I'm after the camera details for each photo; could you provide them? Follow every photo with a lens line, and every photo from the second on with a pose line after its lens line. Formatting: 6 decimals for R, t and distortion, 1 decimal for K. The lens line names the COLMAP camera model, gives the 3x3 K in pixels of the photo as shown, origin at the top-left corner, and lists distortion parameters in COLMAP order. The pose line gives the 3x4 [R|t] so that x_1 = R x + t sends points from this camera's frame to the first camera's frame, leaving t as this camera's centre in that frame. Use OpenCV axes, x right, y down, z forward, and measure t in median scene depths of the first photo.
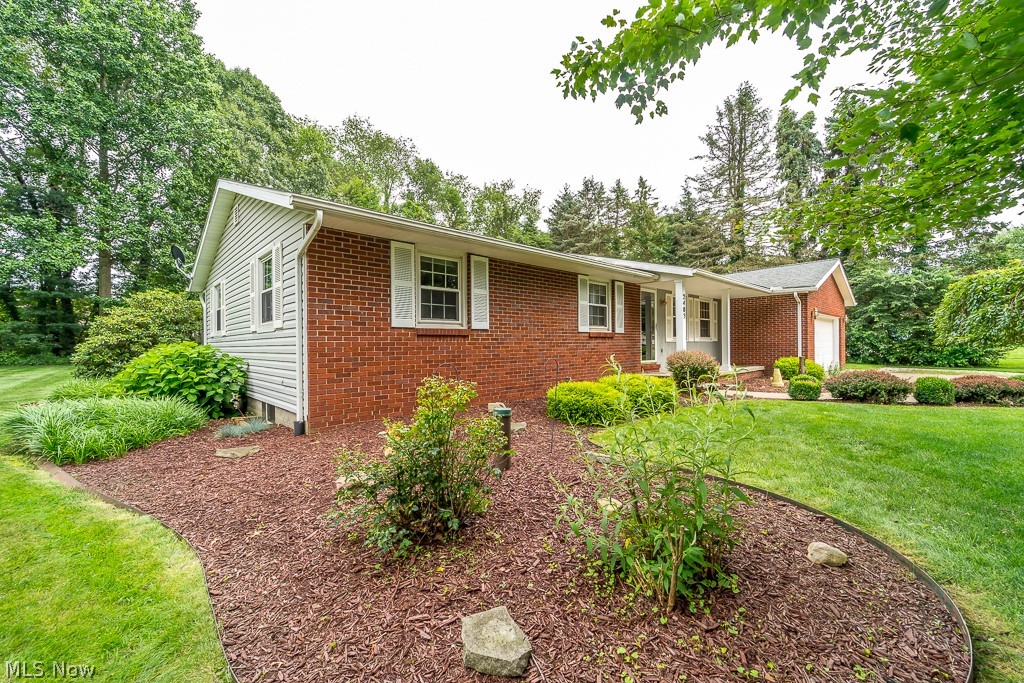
lens RADIAL K [[413.3, 0, 504.7], [0, 413.3, 347.8], [0, 0, 1]] dist [0.000144, -0.000599]
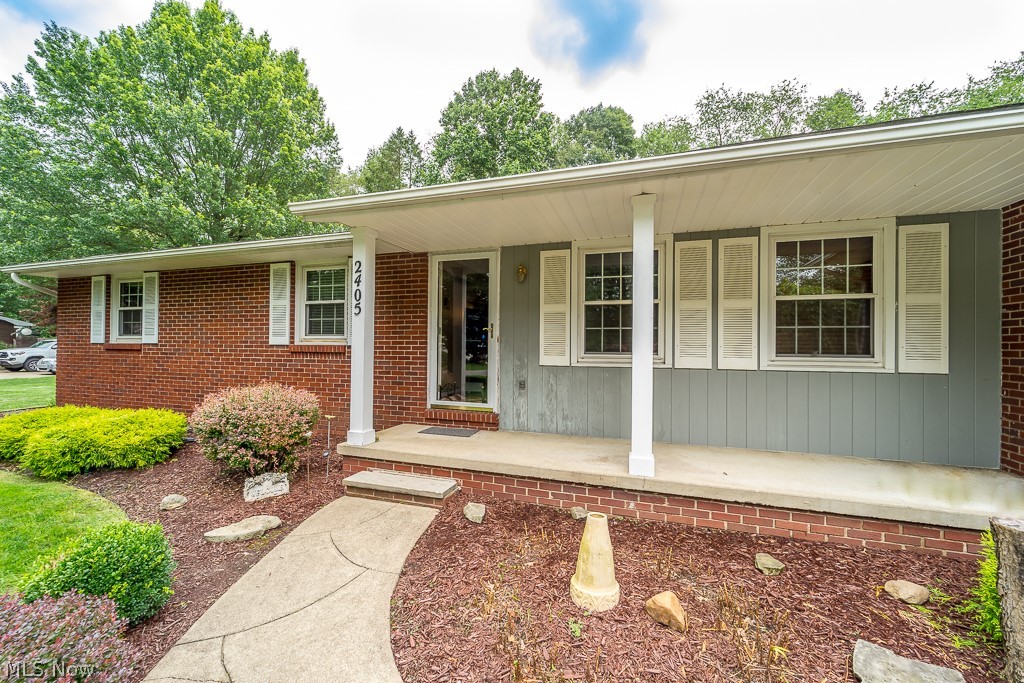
lens RADIAL K [[413.3, 0, 514.8], [0, 413.3, 341.2], [0, 0, 1]] dist [0.000144, -0.000599]
pose [[0.473726, 0.000876, -0.880672, 0.908215], [-0.019003, 0.999777, -0.009228, -0.041752], [0.880467, 0.021107, 0.473637, 0.937495]]
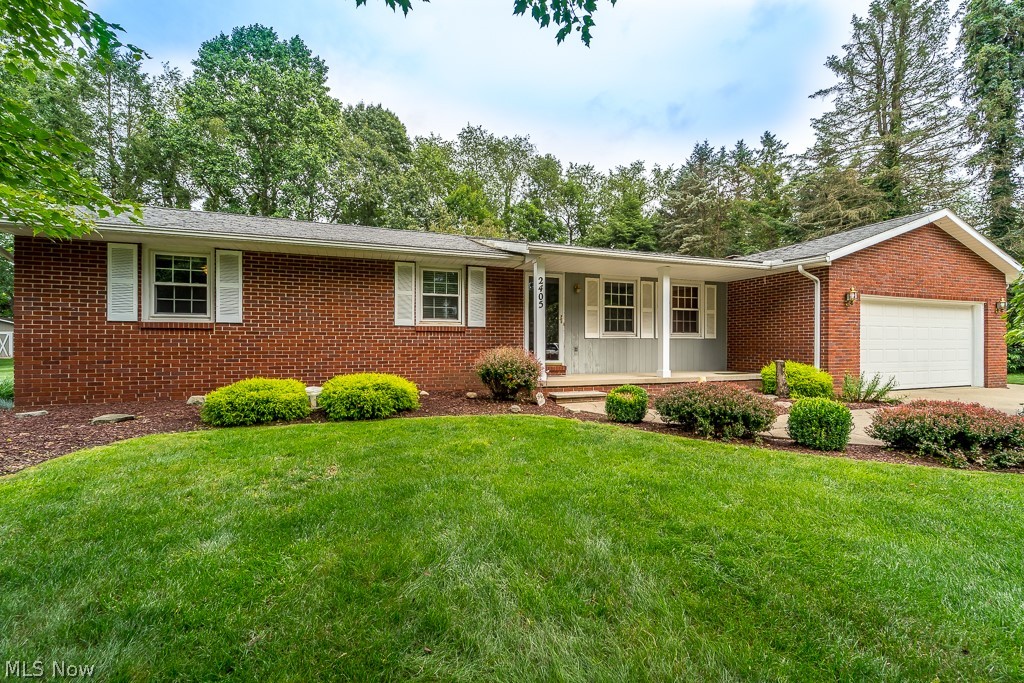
lens RADIAL K [[413.3, 0, 511.9], [0, 413.3, 350.8], [0, 0, 1]] dist [0.000144, -0.000599]
pose [[0.918284, 0.016725, -0.395568, 0.696439], [-0.011643, 0.999816, 0.015244, 0.000010], [0.395751, -0.009392, 0.918310, 0.247153]]
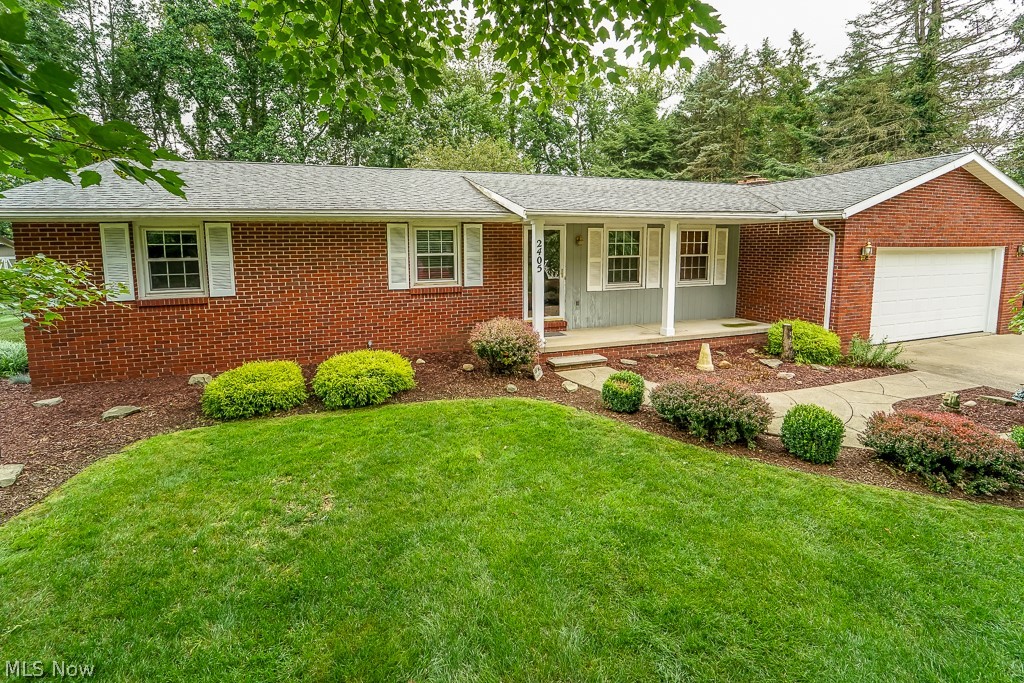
lens RADIAL K [[431.6, 0, 508.5], [0, 431.6, 298.0], [0, 0, 1]] dist [-0.026472, 0.003078]
pose [[0.908552, 0.051610, -0.414571, 0.711791], [-0.001994, 0.992864, 0.119232, -0.118277], [0.417766, -0.107502, 0.902172, 0.254624]]
